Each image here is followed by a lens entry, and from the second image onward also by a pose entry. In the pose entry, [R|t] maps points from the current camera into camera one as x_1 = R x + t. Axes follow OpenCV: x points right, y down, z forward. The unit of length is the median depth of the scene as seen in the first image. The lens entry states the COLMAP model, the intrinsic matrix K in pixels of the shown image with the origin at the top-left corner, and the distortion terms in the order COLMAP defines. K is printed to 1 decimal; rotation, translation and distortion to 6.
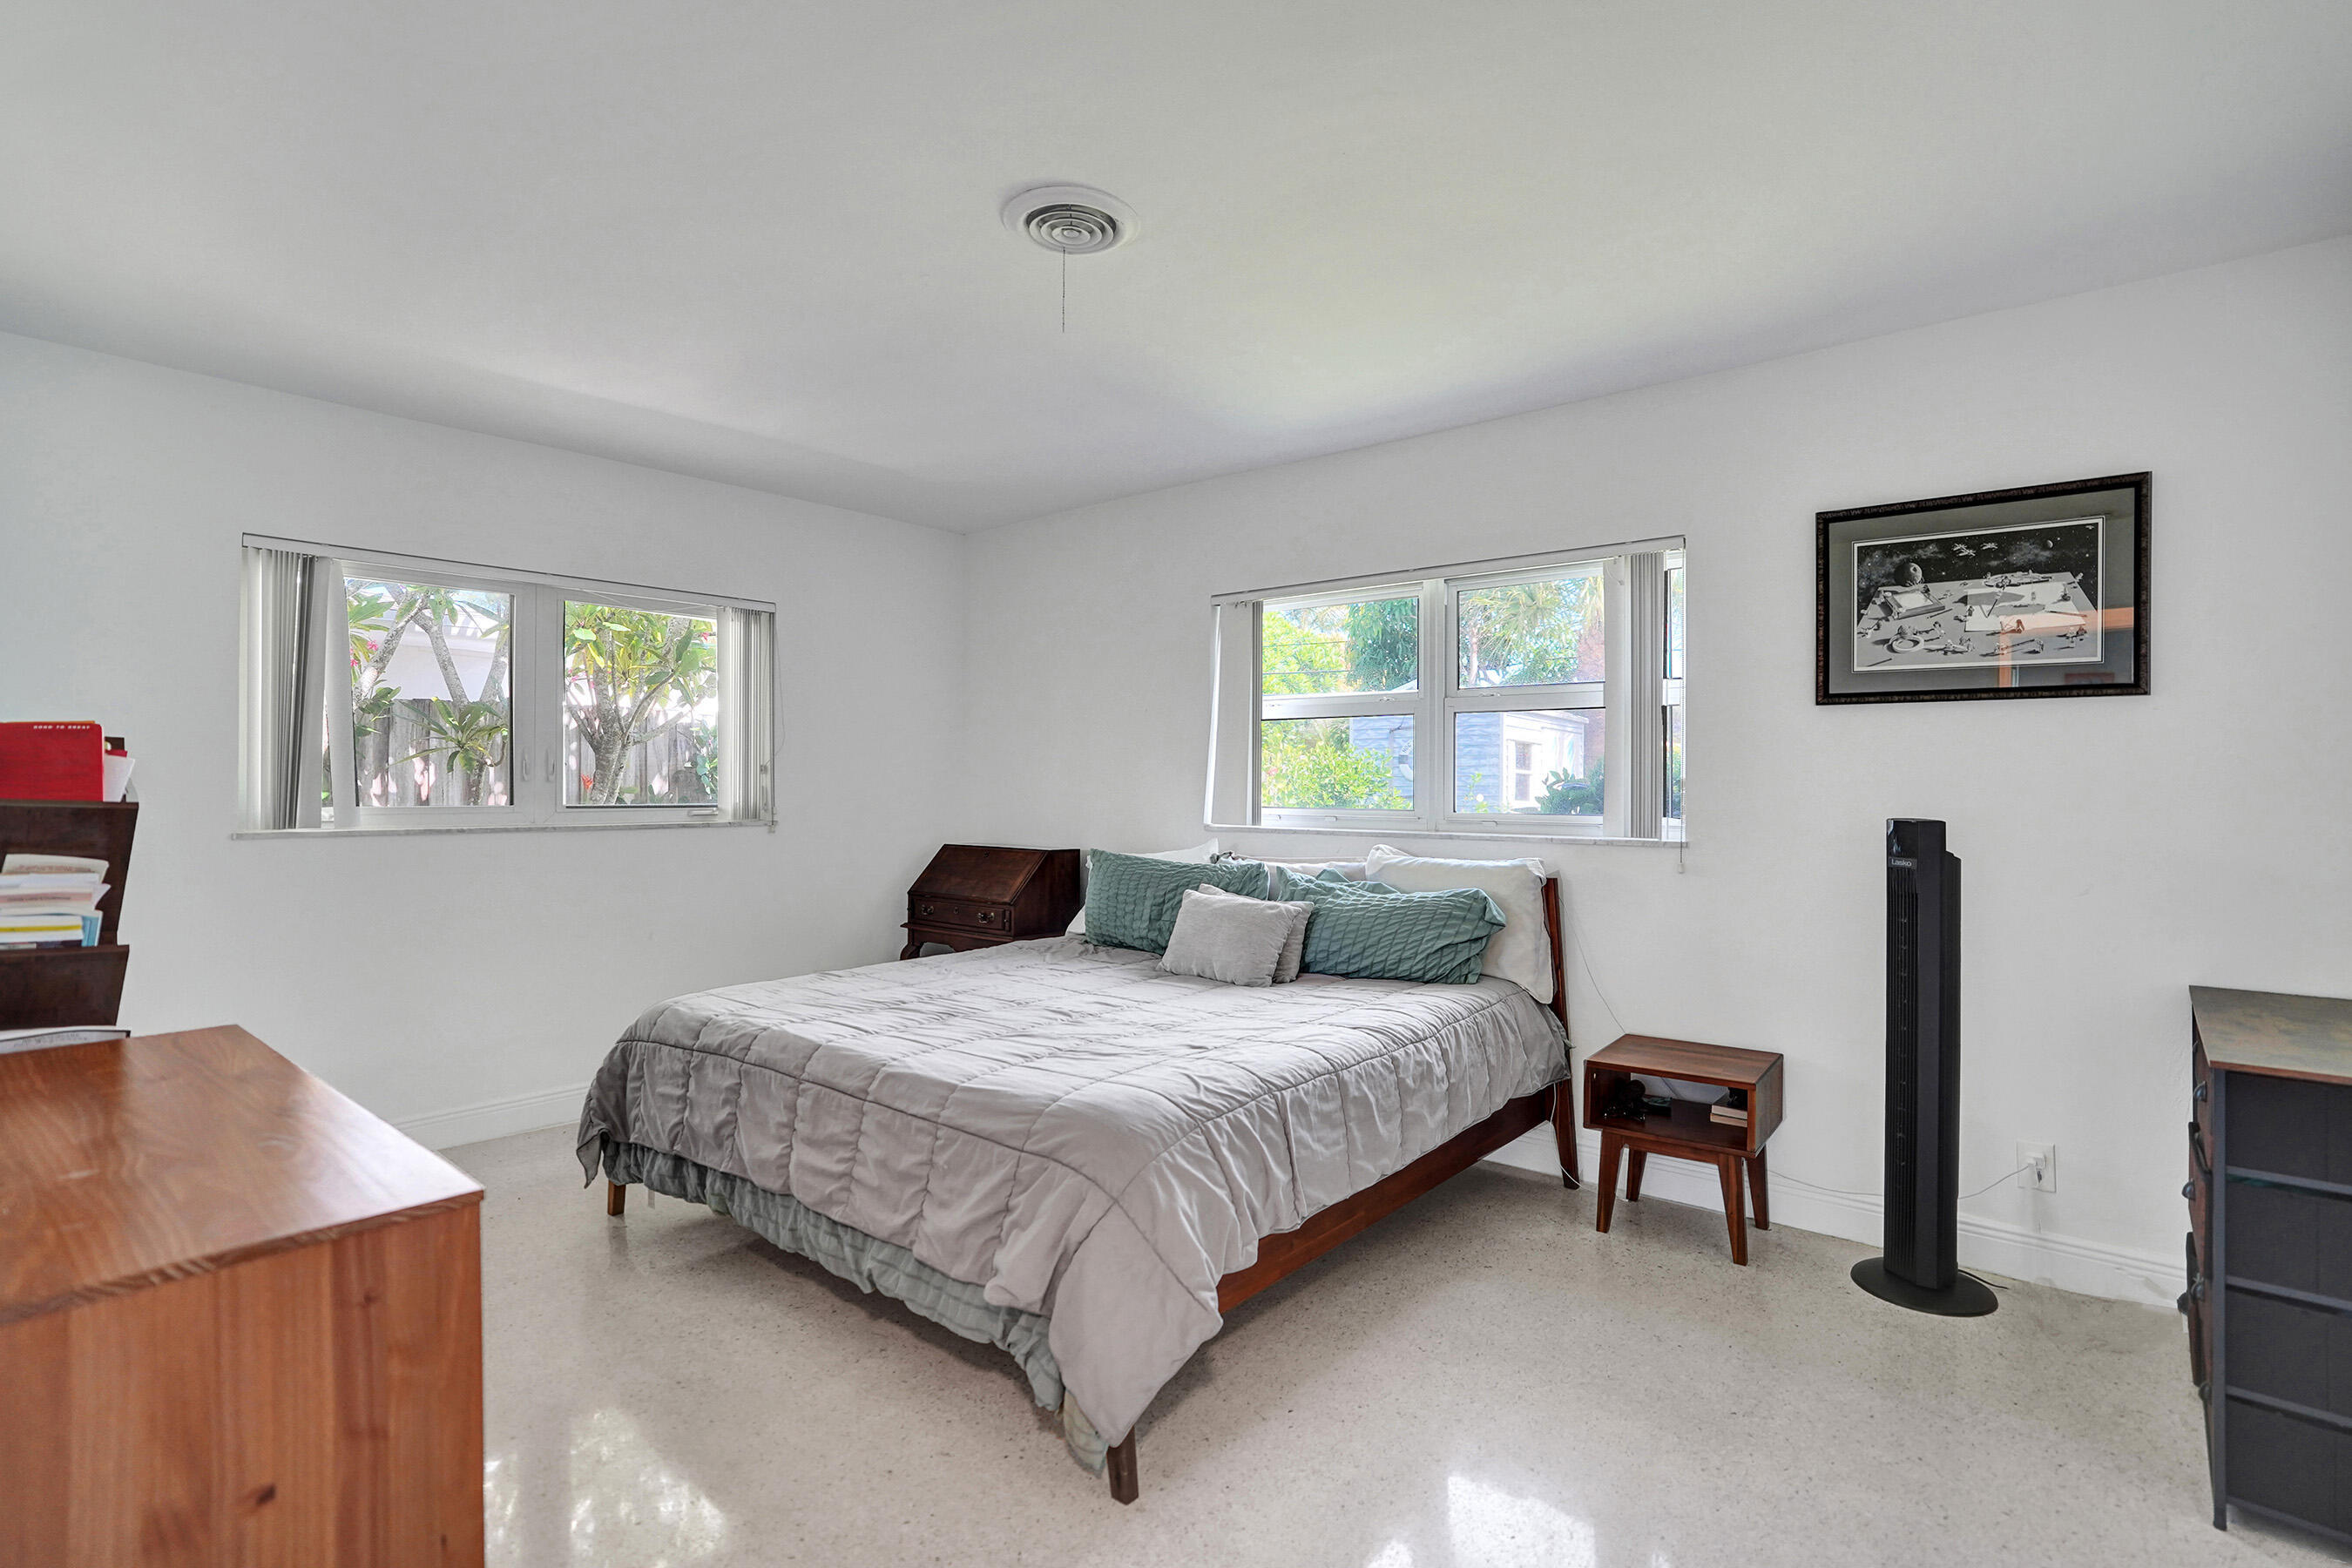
lens RADIAL K [[1131.5, 0, 1176.0], [0, 1131.5, 784.0], [0, 0, 1]] dist [-0.047118, 0.019114]
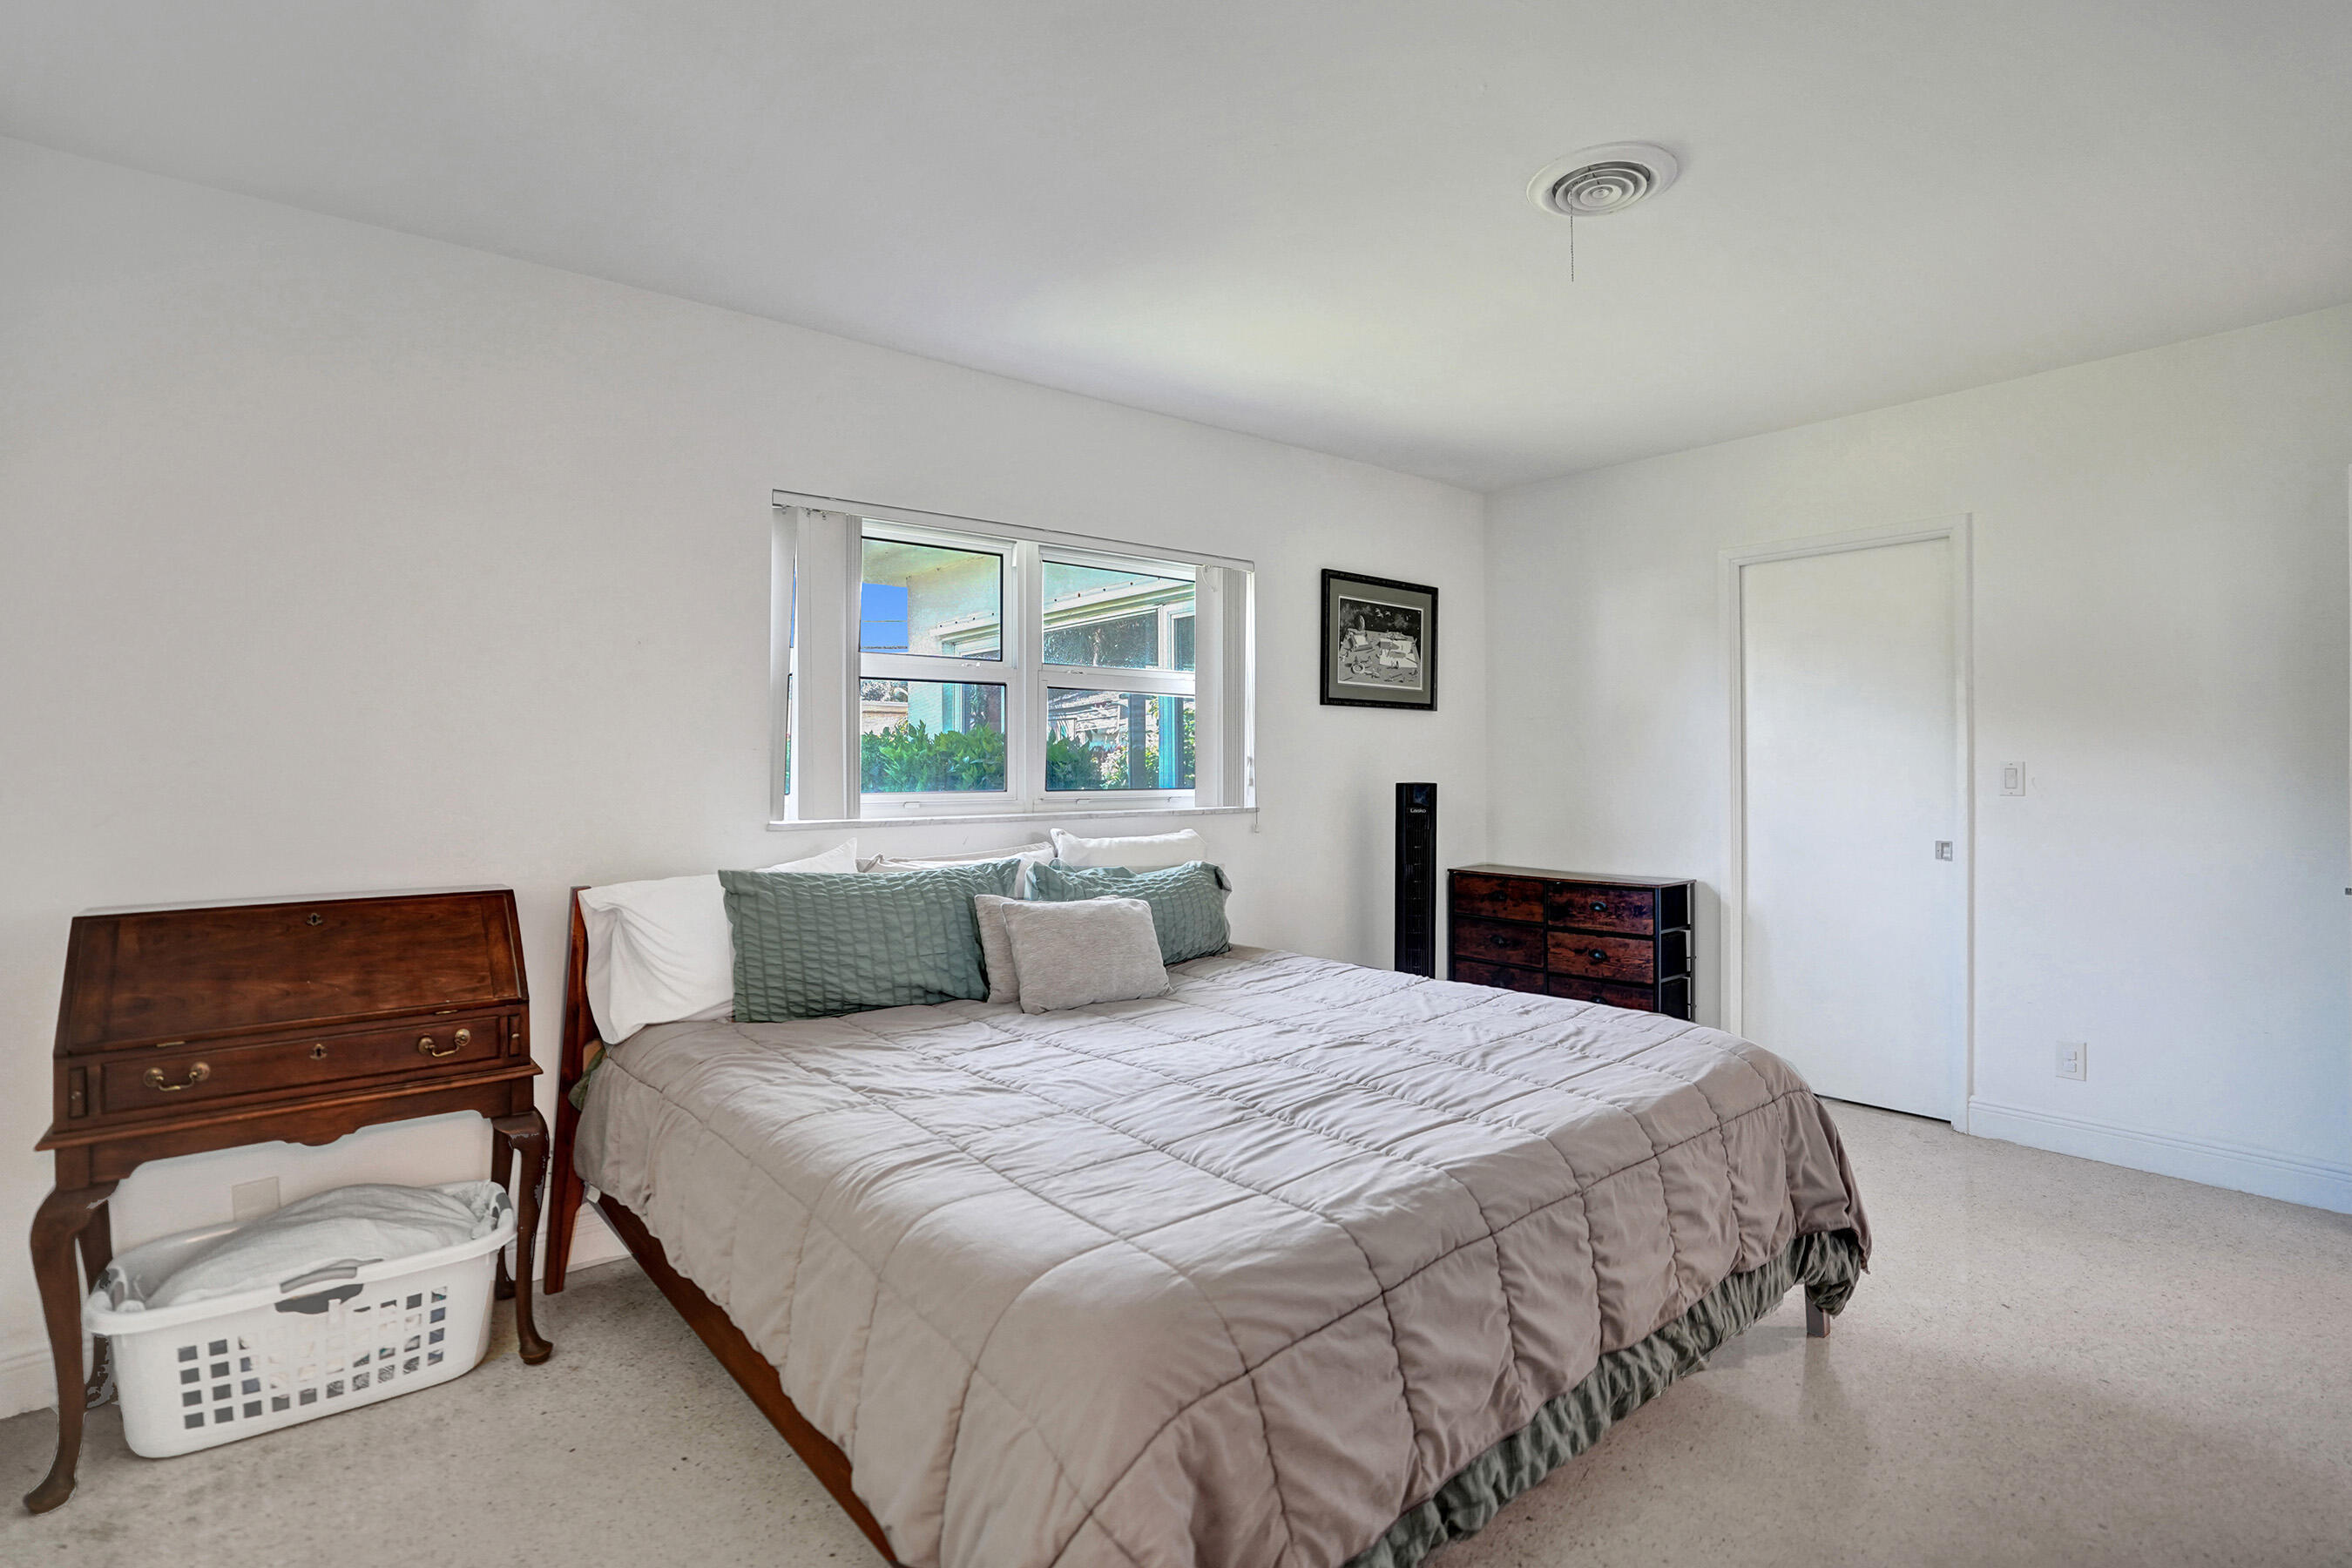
lens RADIAL K [[1131.5, 0, 1176.0], [0, 1131.5, 784.0], [0, 0, 1]] dist [-0.047118, 0.019114]
pose [[0.170733, -0.005305, 0.985303, -0.899840], [0.016578, 0.999859, 0.002510, 0.023375], [-0.985178, 0.015906, 0.170797, 0.986237]]
